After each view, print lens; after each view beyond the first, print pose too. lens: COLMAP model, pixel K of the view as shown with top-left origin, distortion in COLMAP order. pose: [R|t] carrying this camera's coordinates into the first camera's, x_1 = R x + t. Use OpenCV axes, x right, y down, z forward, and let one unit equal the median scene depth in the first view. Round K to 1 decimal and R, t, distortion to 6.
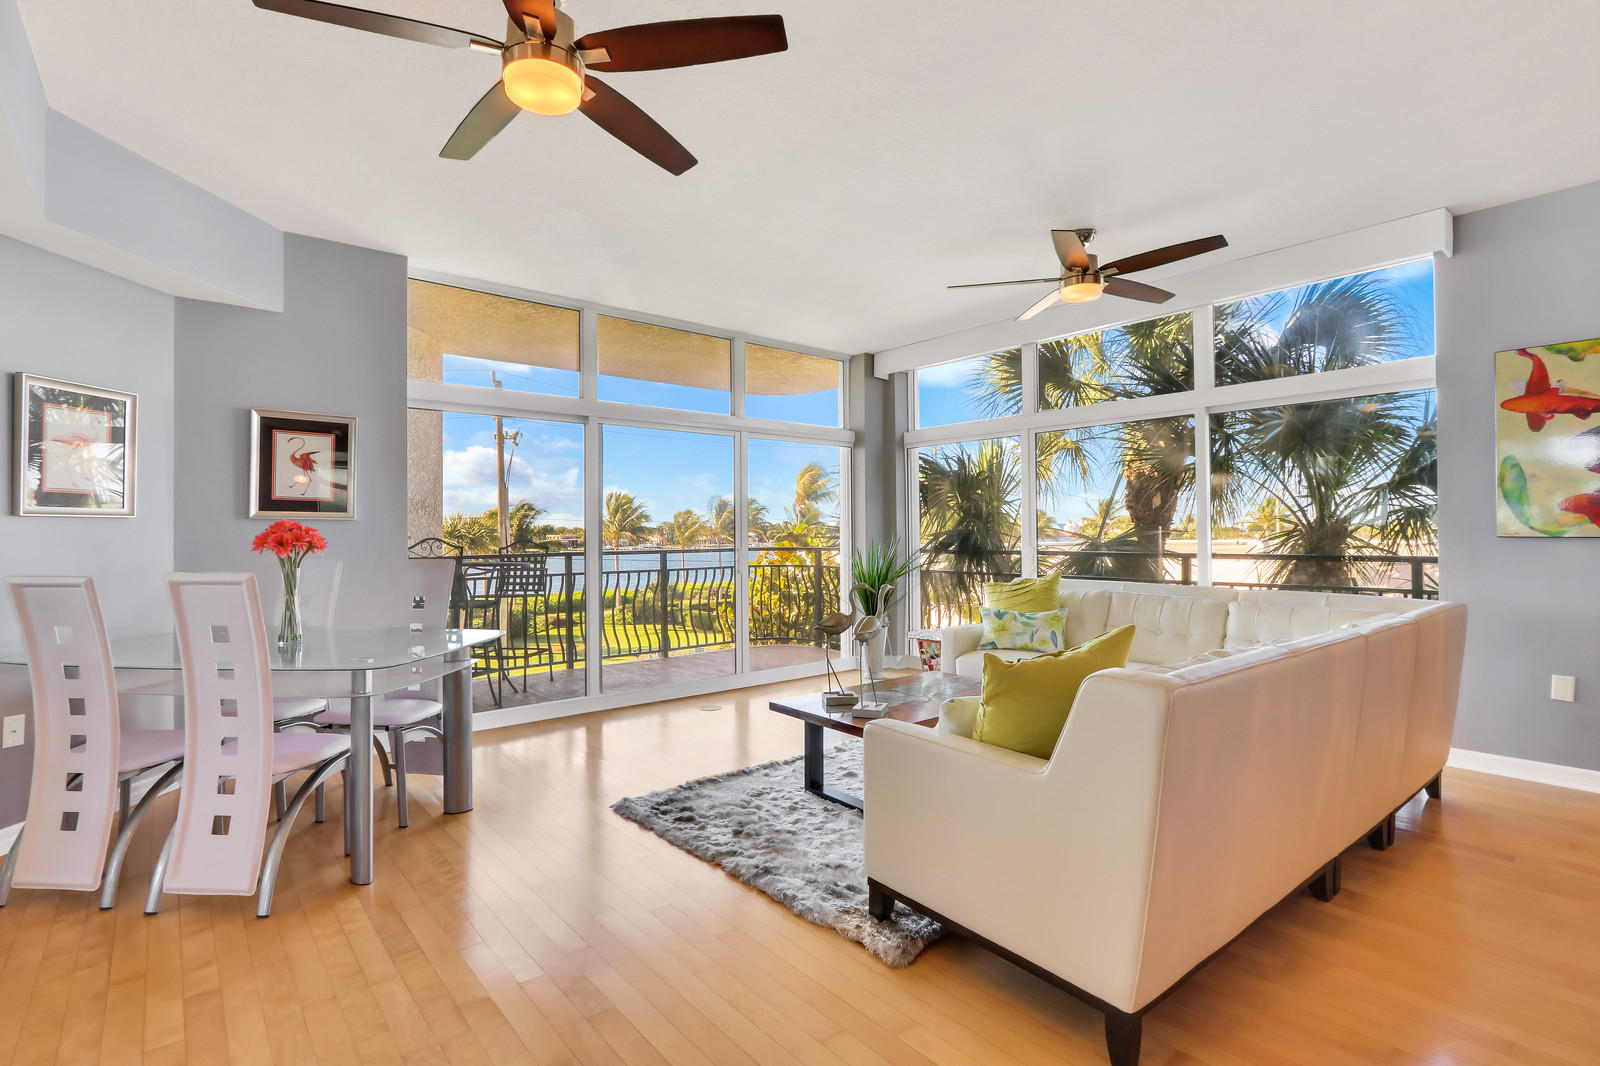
lens RADIAL K [[765.8, 0, 787.8], [0, 765.8, 530.4], [0, 0, 1]] dist [-0.010342, 0.000048]
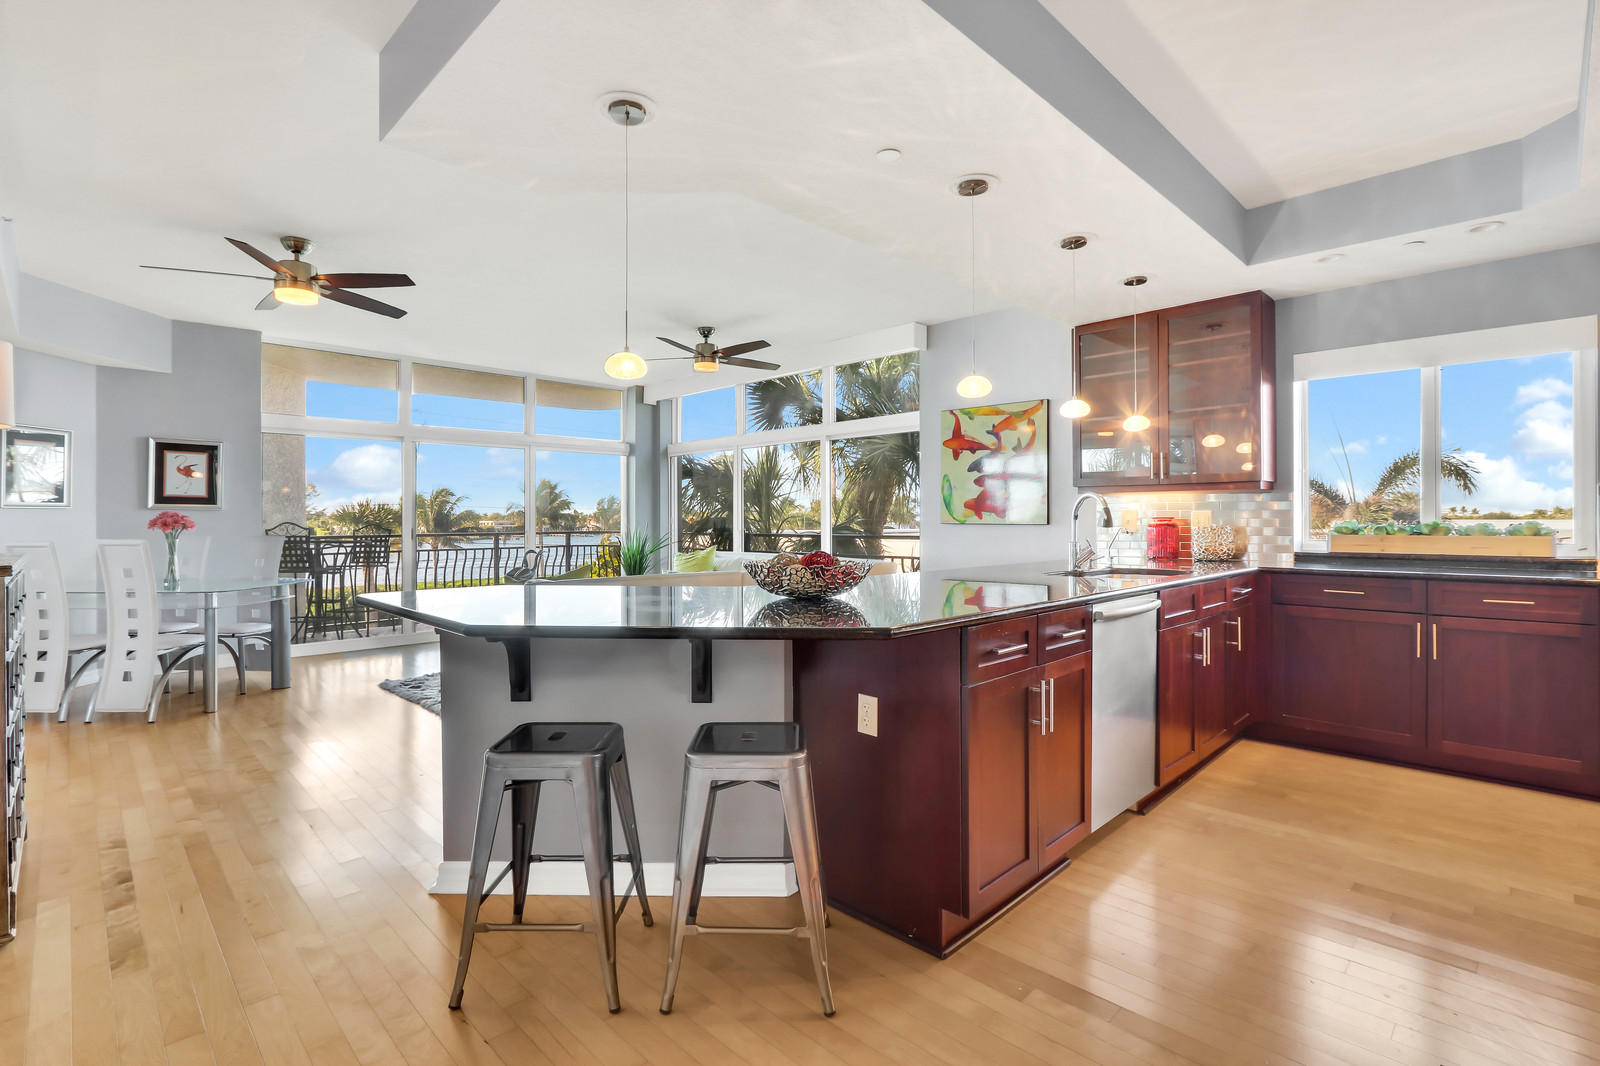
lens RADIAL K [[765.8, 0, 790.8], [0, 765.8, 520.8], [0, 0, 1]] dist [-0.010342, 0.000048]
pose [[0.997047, 0.002857, 0.076741, 0.457762], [-0.003118, 0.999990, 0.003281, -0.000659], [-0.076731, -0.003511, 0.997046, -0.612780]]
